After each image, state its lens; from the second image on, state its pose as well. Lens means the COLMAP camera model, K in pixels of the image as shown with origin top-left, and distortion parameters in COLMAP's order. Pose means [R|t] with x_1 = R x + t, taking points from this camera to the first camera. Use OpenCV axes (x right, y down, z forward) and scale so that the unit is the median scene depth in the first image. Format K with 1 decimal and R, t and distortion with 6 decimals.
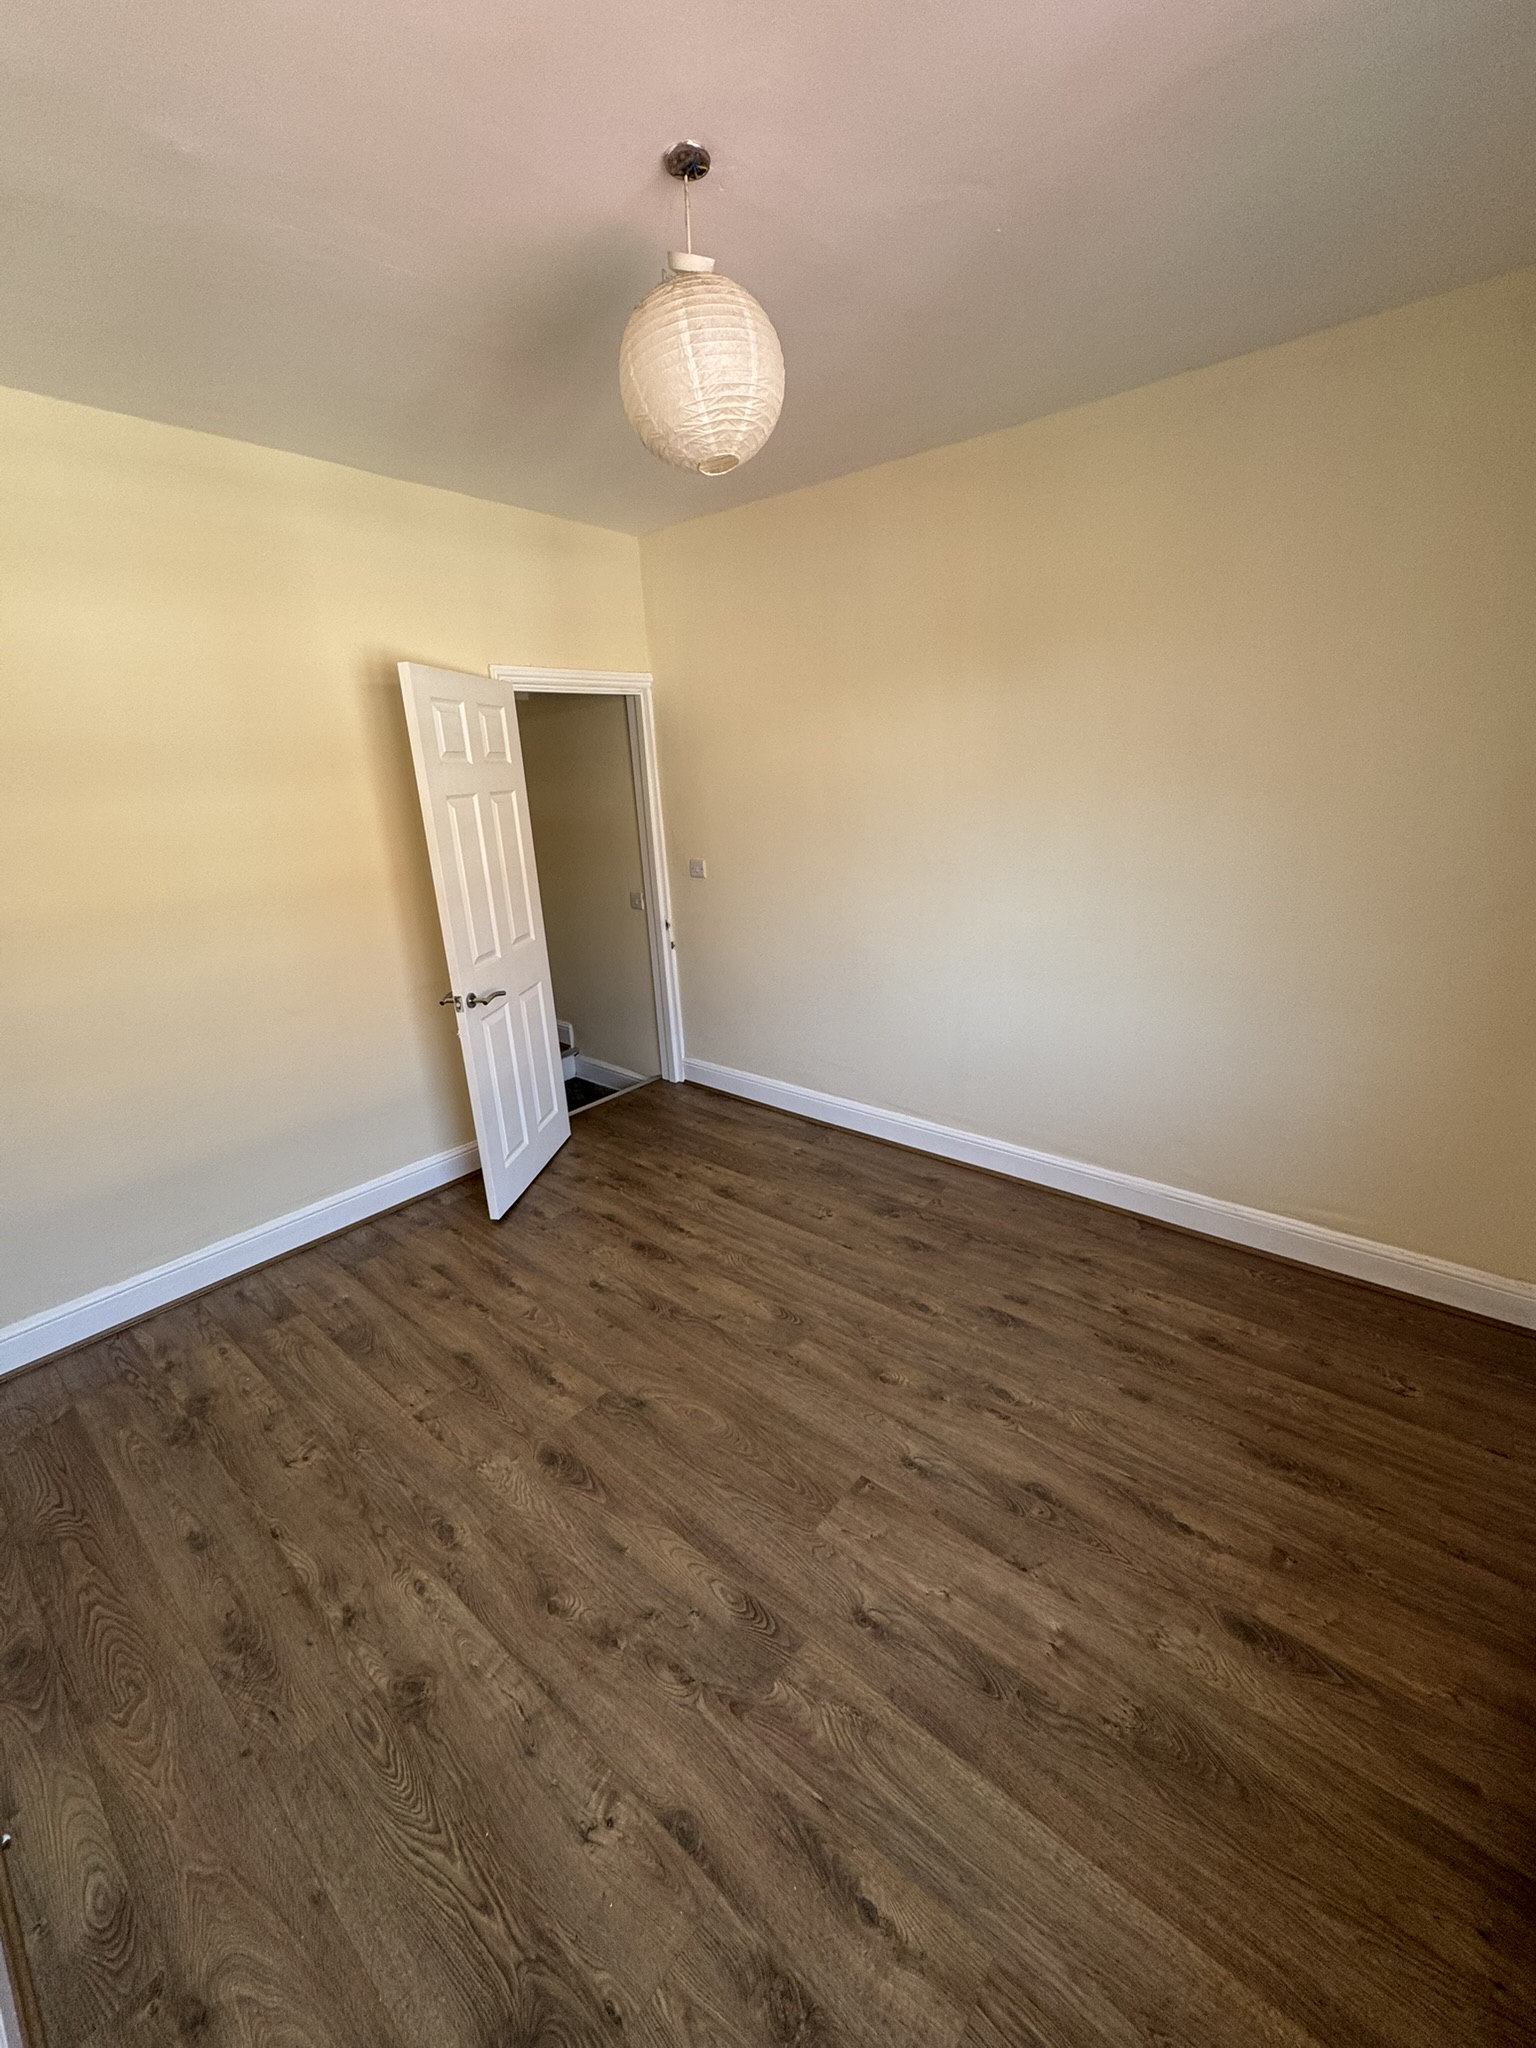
lens RADIAL K [[818.3, 0, 778.4], [0, 818.3, 1024.2], [0, 0, 1]] dist [-0.002076, 0.000507]
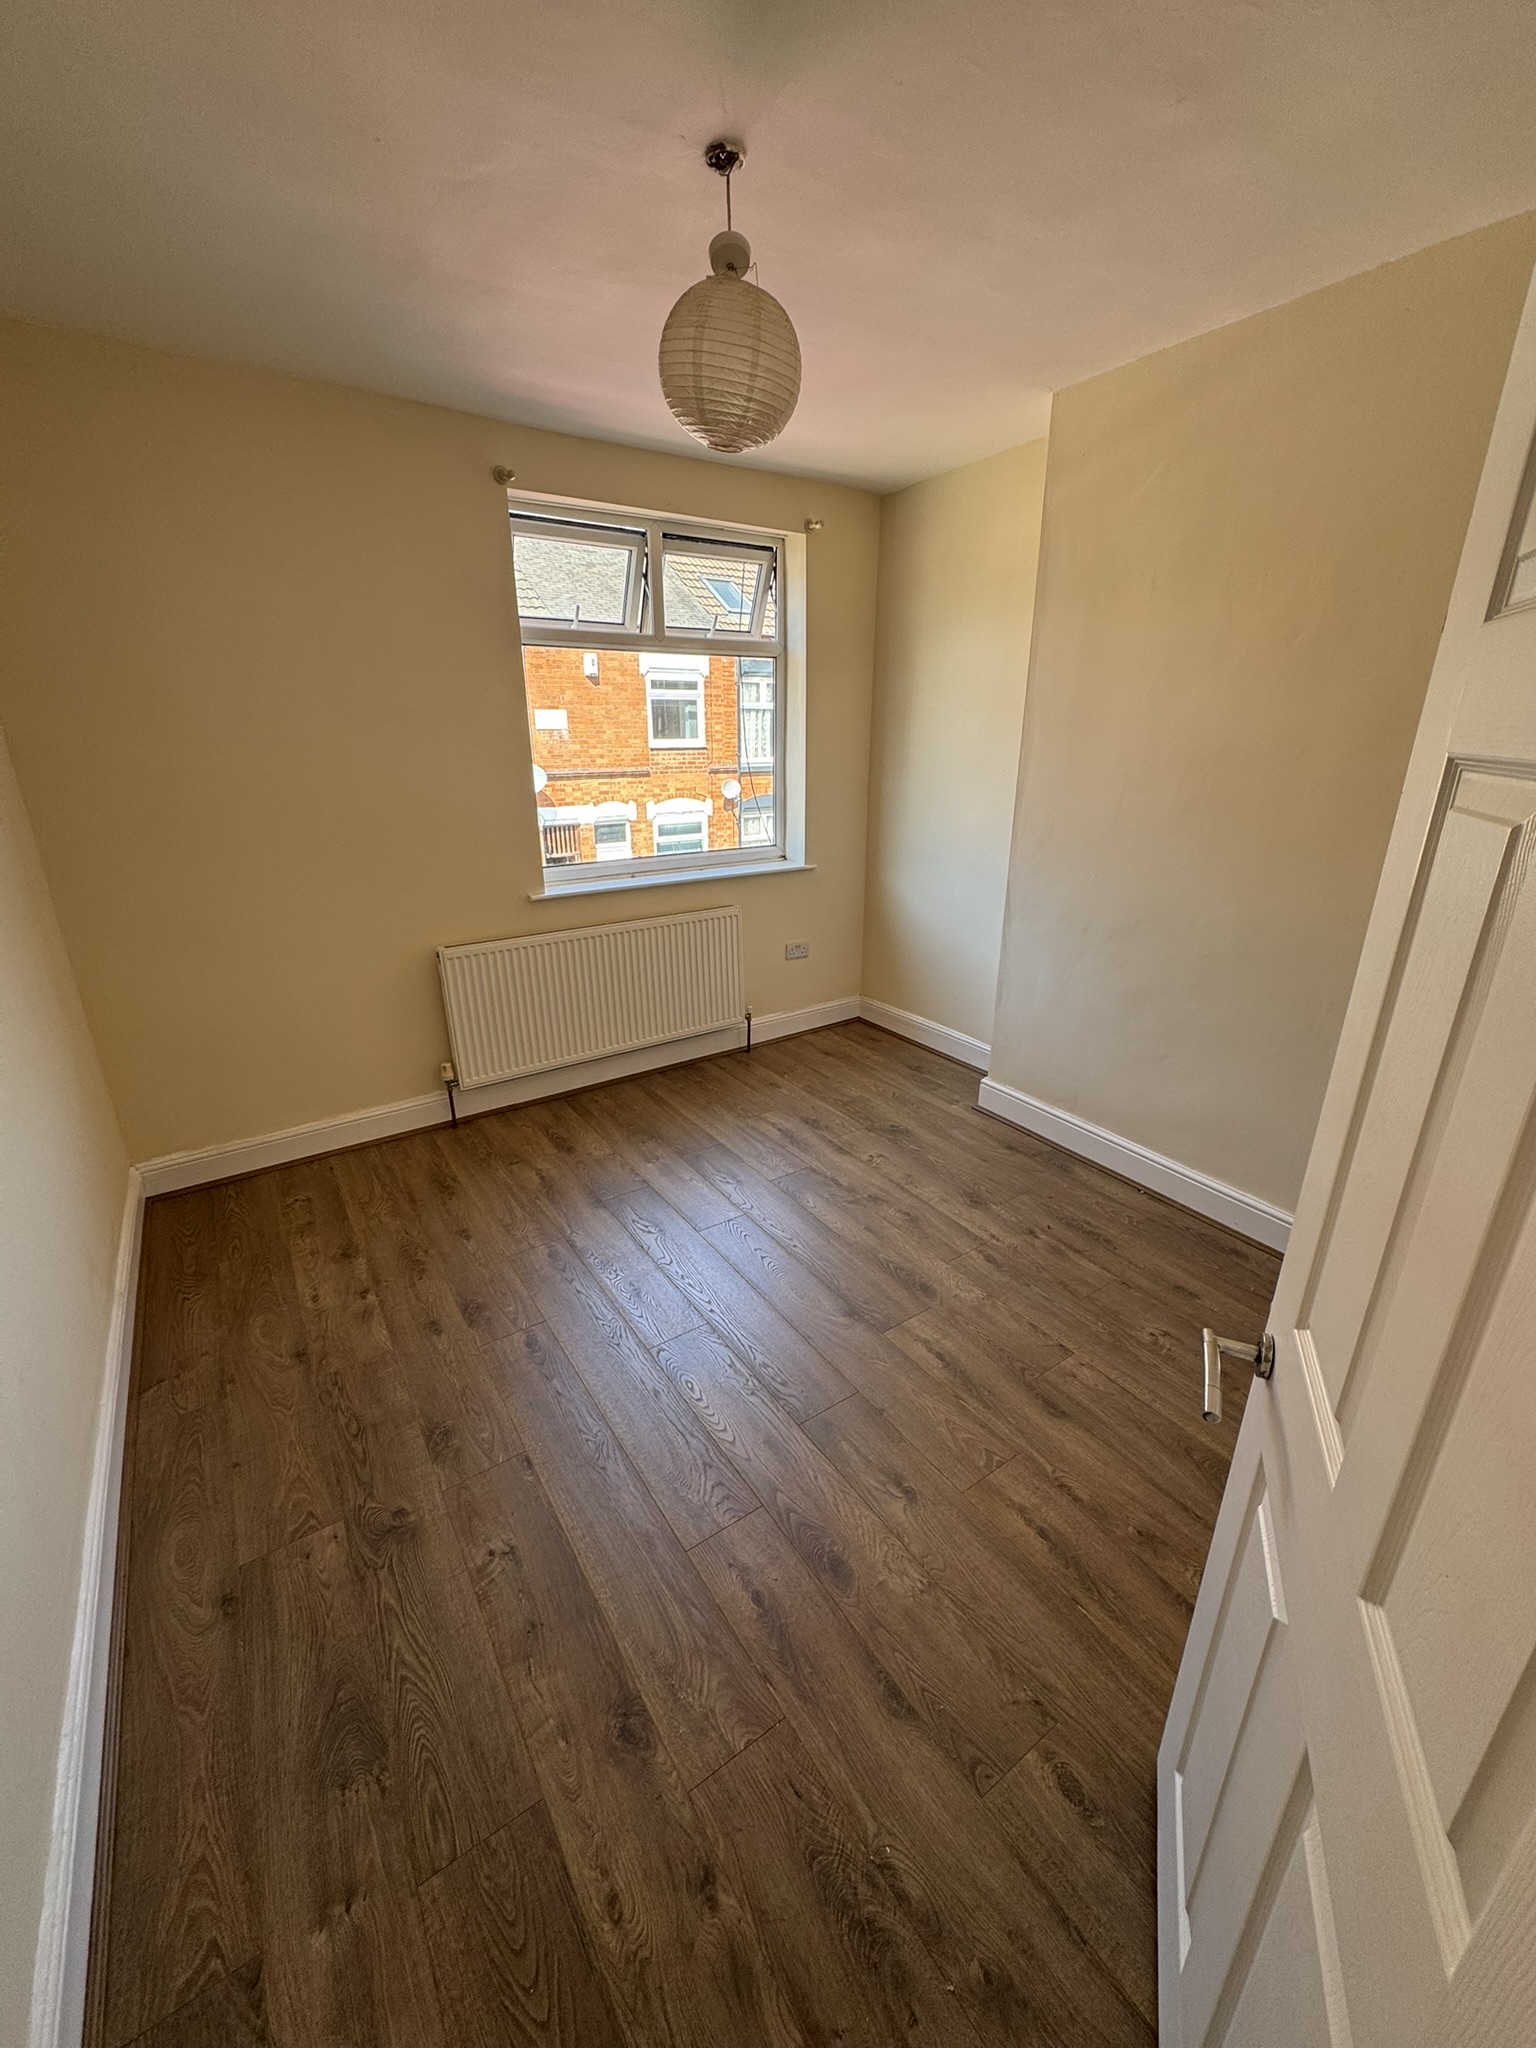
lens RADIAL K [[818.3, 0, 778.4], [0, 818.3, 1024.2], [0, 0, 1]] dist [-0.002076, 0.000507]
pose [[-0.960733, -0.053116, 0.272342, -0.331956], [0.122605, 0.799230, 0.588387, -0.457053], [-0.248917, 0.598673, -0.761335, 1.528954]]
